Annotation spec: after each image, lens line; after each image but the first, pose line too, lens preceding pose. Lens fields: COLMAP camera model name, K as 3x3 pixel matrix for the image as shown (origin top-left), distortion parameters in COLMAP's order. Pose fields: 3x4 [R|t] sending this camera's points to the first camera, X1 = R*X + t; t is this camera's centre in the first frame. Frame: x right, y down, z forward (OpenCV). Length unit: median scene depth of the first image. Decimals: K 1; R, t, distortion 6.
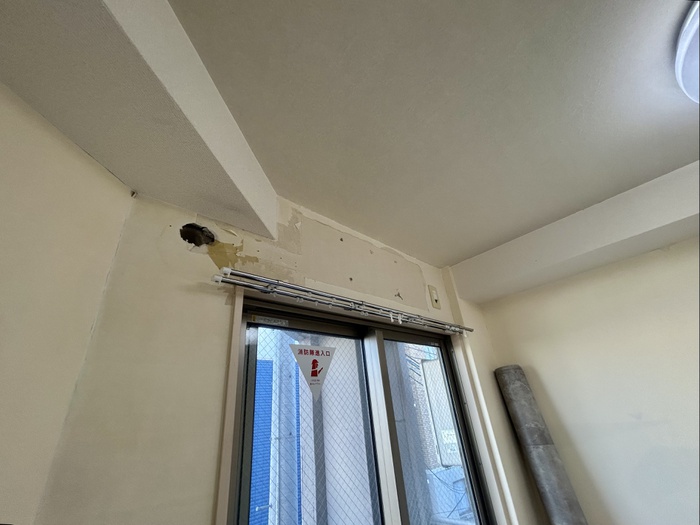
lens RADIAL K [[284.2, 0, 346.5], [0, 284.2, 262.4], [0, 0, 1]] dist [0.000795, -0.000398]
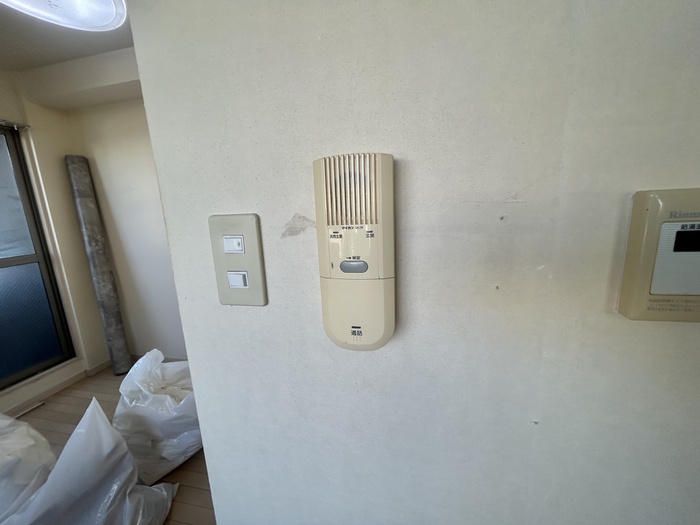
lens RADIAL K [[284.2, 0, 346.5], [0, 284.2, 262.4], [0, 0, 1]] dist [0.000795, -0.000398]
pose [[0.836258, -0.057237, 0.545341, 1.140410], [-0.276638, 0.814654, 0.509715, -0.463426], [-0.473439, -0.577115, 0.665427, -1.358332]]
